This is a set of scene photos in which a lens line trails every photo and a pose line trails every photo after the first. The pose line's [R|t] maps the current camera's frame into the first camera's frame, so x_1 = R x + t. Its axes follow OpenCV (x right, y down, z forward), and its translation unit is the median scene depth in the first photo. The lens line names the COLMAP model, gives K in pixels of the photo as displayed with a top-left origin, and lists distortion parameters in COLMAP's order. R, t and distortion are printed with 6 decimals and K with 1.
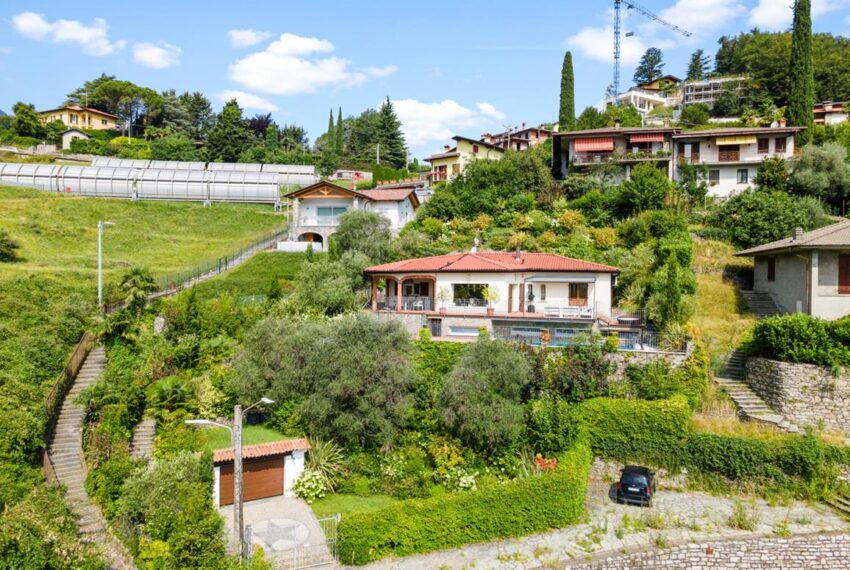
lens RADIAL K [[617.4, 0, 425.0], [0, 617.4, 285.0], [0, 0, 1]] dist [0.043664, 0.007390]
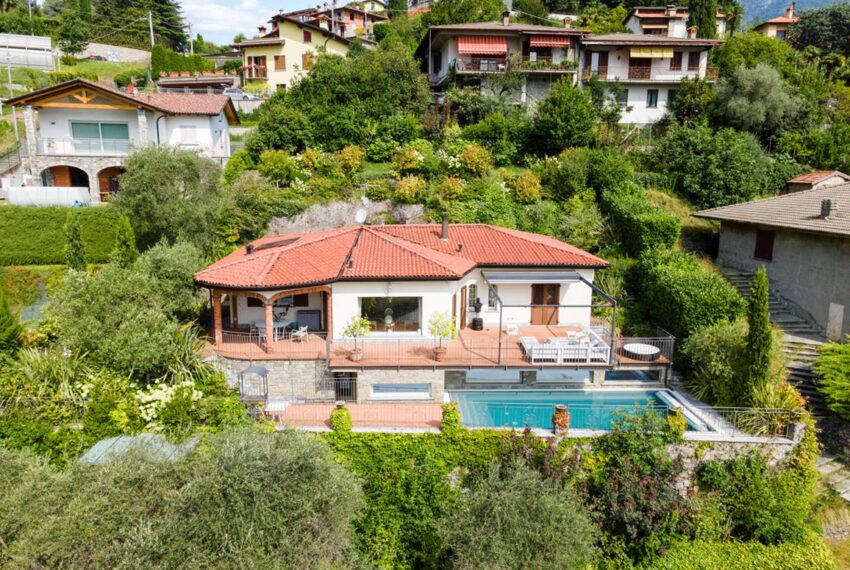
lens RADIAL K [[617.4, 0, 425.0], [0, 617.4, 285.0], [0, 0, 1]] dist [0.043664, 0.007390]
pose [[0.942892, -0.065775, 0.326540, -0.062426], [0.006620, 0.983817, 0.179054, -0.083177], [-0.333033, -0.166667, 0.928069, 0.301943]]
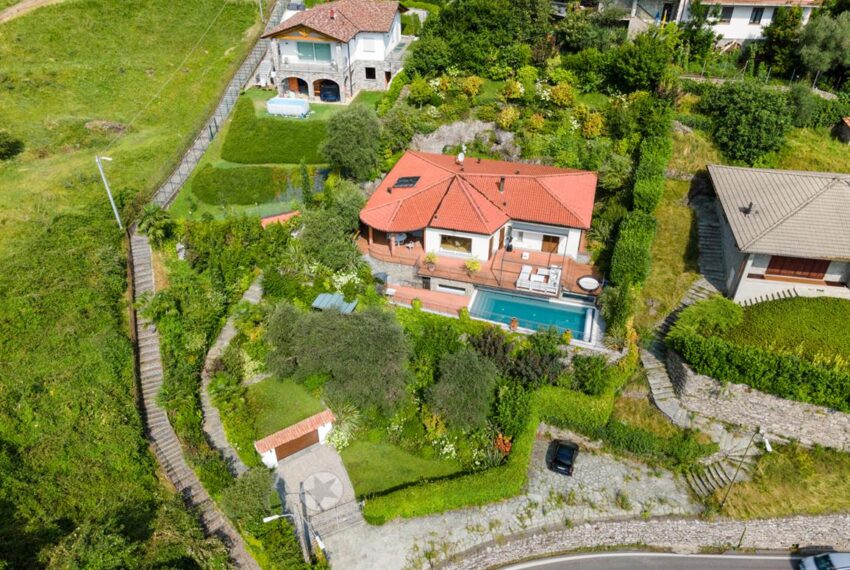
lens RADIAL K [[617.4, 0, 425.0], [0, 617.4, 285.0], [0, 0, 1]] dist [0.043664, 0.007390]
pose [[0.999771, -0.019171, 0.009466, 0.003338], [0.010351, 0.821370, 0.570302, -0.394170], [-0.018709, -0.570073, 0.821381, 0.020352]]
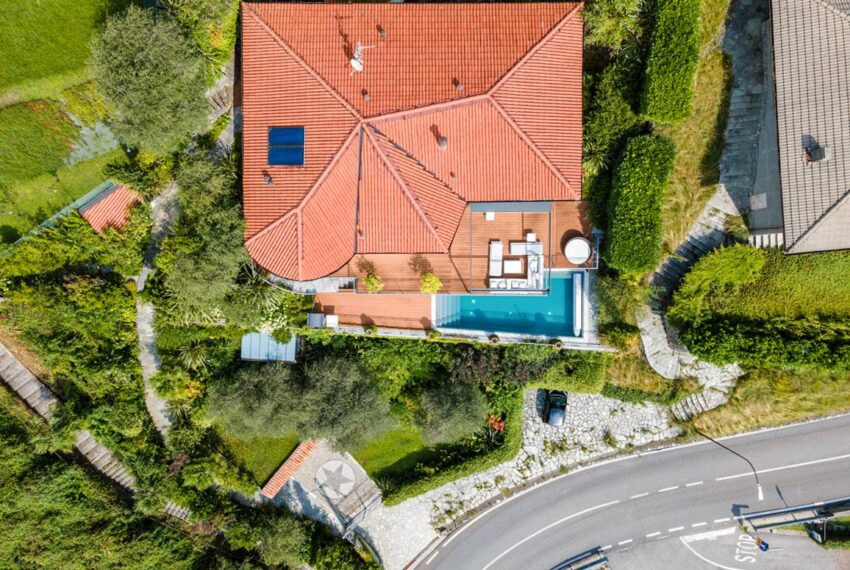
lens RADIAL K [[617.4, 0, 425.0], [0, 617.4, 285.0], [0, 0, 1]] dist [0.043664, 0.007390]
pose [[0.954803, -0.296440, -0.021787, 0.076434], [0.017471, -0.017201, 0.999699, -0.544236], [-0.296726, -0.954896, -0.011244, 0.652723]]
